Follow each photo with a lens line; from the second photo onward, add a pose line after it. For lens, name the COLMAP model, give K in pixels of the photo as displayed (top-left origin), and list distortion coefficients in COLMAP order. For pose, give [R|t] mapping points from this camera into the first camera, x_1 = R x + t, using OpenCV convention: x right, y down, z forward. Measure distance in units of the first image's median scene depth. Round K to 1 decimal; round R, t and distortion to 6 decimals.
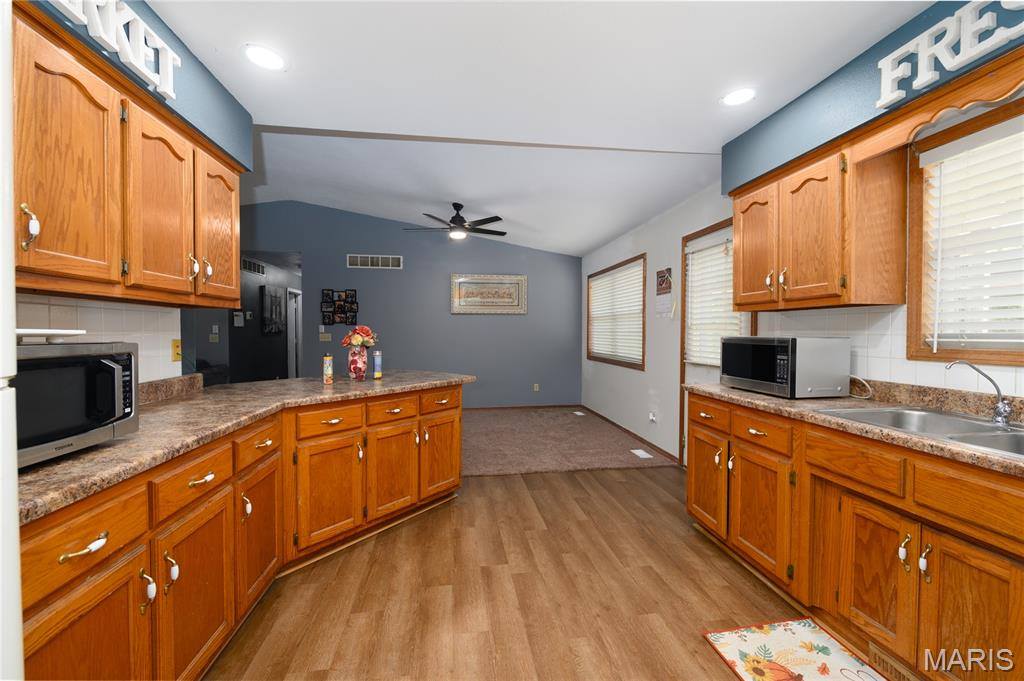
lens RADIAL K [[414.6, 0, 512.0], [0, 414.6, 340.5], [0, 0, 1]] dist [-0.002405, -0.000189]
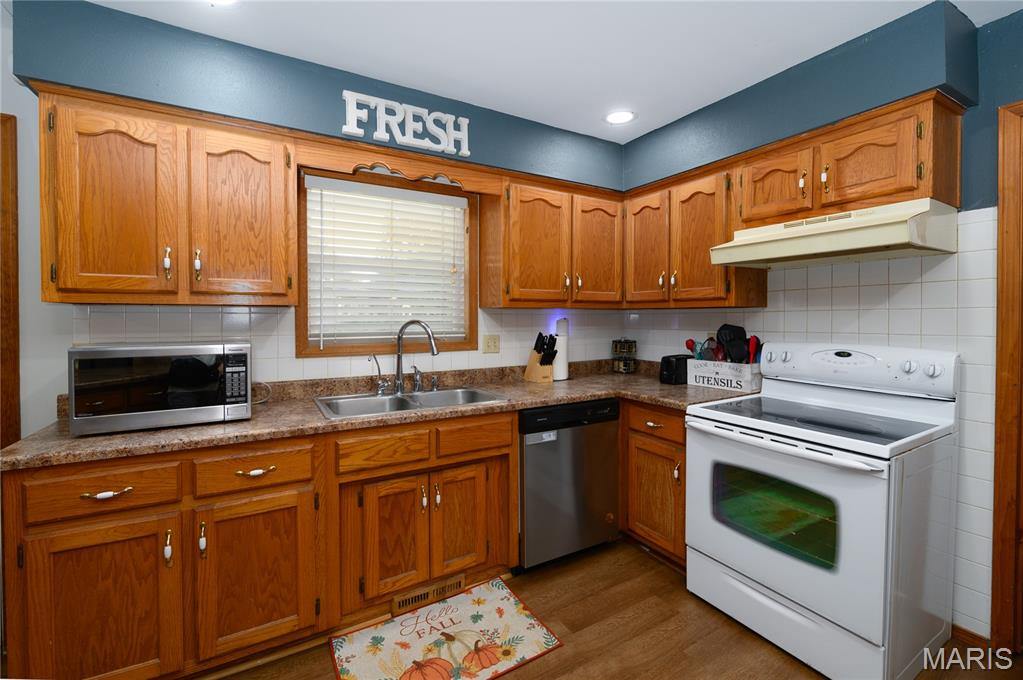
lens RADIAL K [[437.9, 0, 515.0], [0, 437.9, 323.4], [0, 0, 1]] dist [-0.002790, -0.000258]
pose [[-0.378138, -0.008950, 0.925706, -0.335946], [0.021541, 0.999597, 0.018464, -0.054529], [-0.925499, 0.026922, -0.377793, 0.919909]]
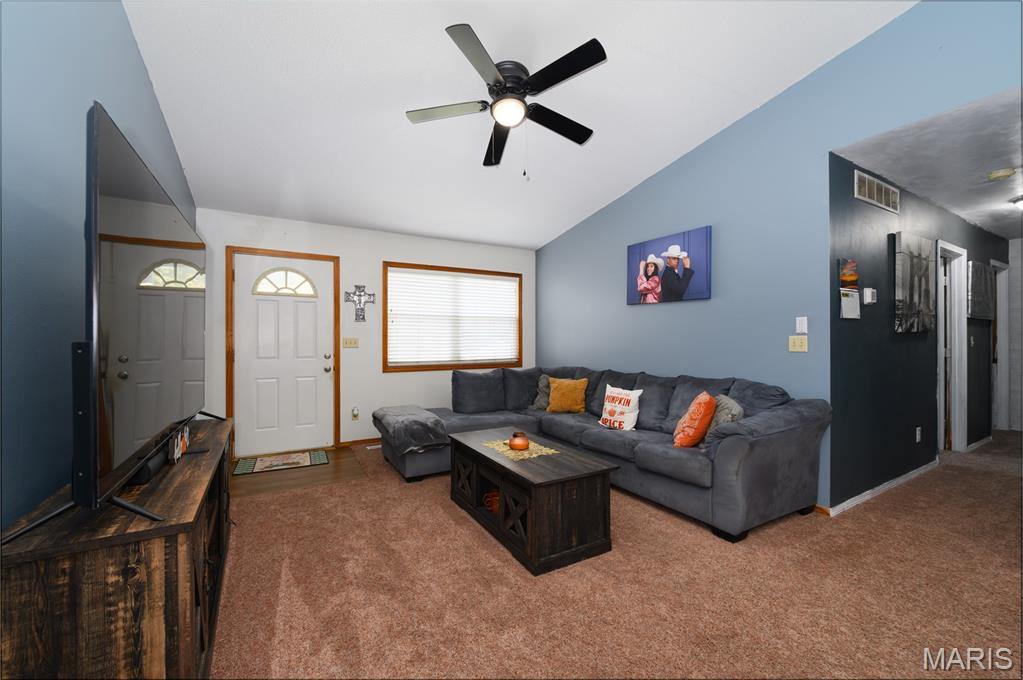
lens RADIAL K [[404.9, 0, 511.5], [0, 404.9, 340.0], [0, 0, 1]] dist [-0.017702, 0.000179]
pose [[0.370471, -0.002333, -0.928841, -1.242802], [-0.021187, 0.999715, -0.010962, 0.008656], [0.928602, 0.023740, 0.370316, 1.565932]]
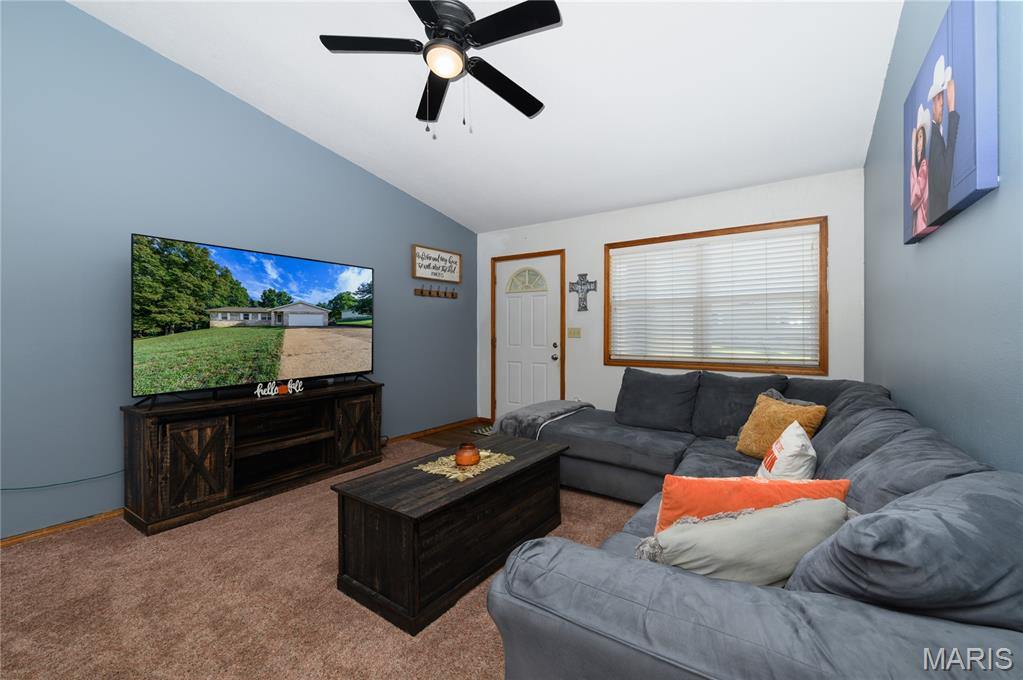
lens RADIAL K [[415.3, 0, 509.1], [0, 415.3, 329.5], [0, 0, 1]] dist [-0.001414, -0.000128]
pose [[-0.675817, -0.003239, -0.737063, -1.745150], [-0.016462, 0.999807, 0.010700, -0.020149], [0.736886, 0.019365, -0.675740, 2.960957]]
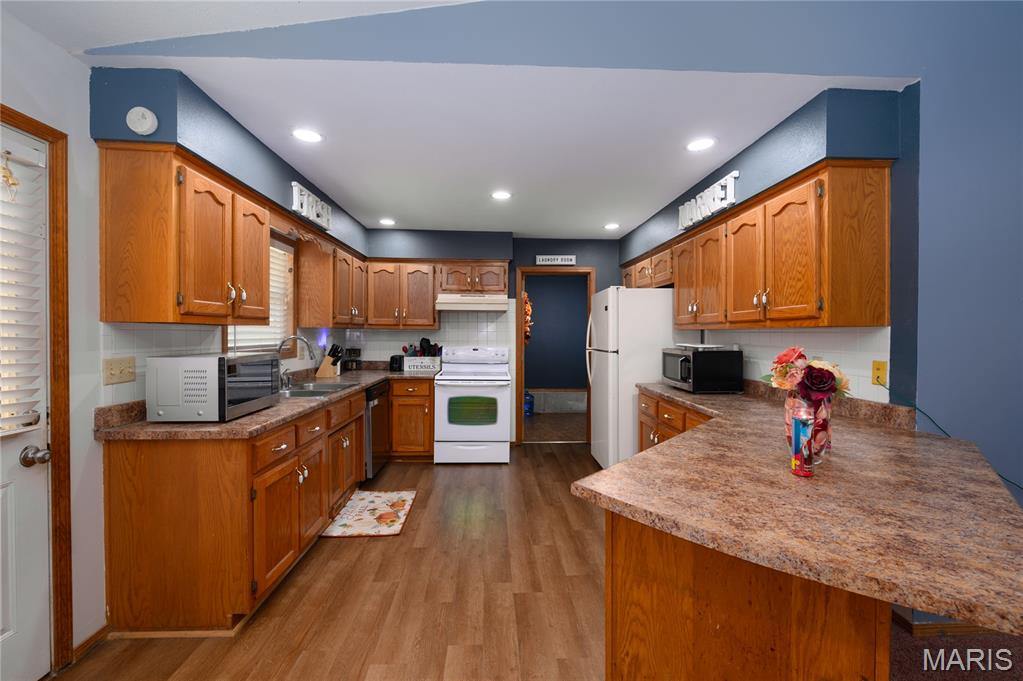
lens RADIAL K [[414.2, 0, 511.5], [0, 414.2, 340.5], [0, 0, 1]] dist [-0.002405, -0.000189]
pose [[-0.995028, -0.004646, 0.099490, -0.115540], [-0.000790, 0.999248, 0.038764, -0.095572], [-0.099595, 0.038493, -0.994283, 2.279356]]
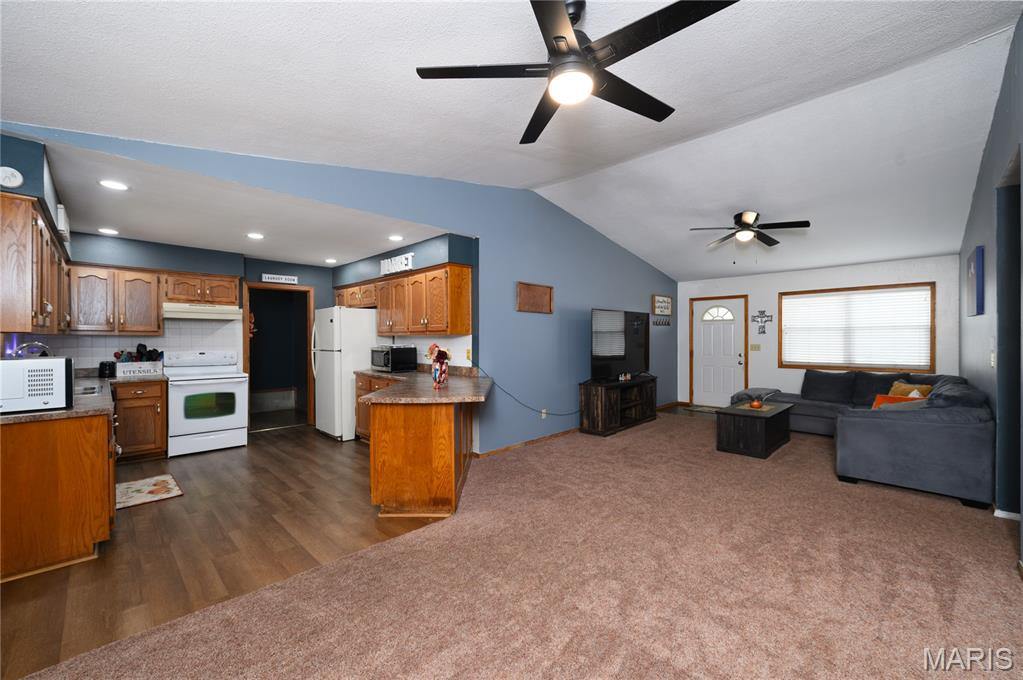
lens RADIAL K [[404.9, 0, 511.5], [0, 404.9, 340.0], [0, 0, 1]] dist [-0.017702, 0.000179]
pose [[-0.800047, 0.006453, -0.599903, 0.309322], [-0.010481, 0.999639, 0.024731, -0.122579], [0.599846, 0.026074, -0.799691, 3.233654]]
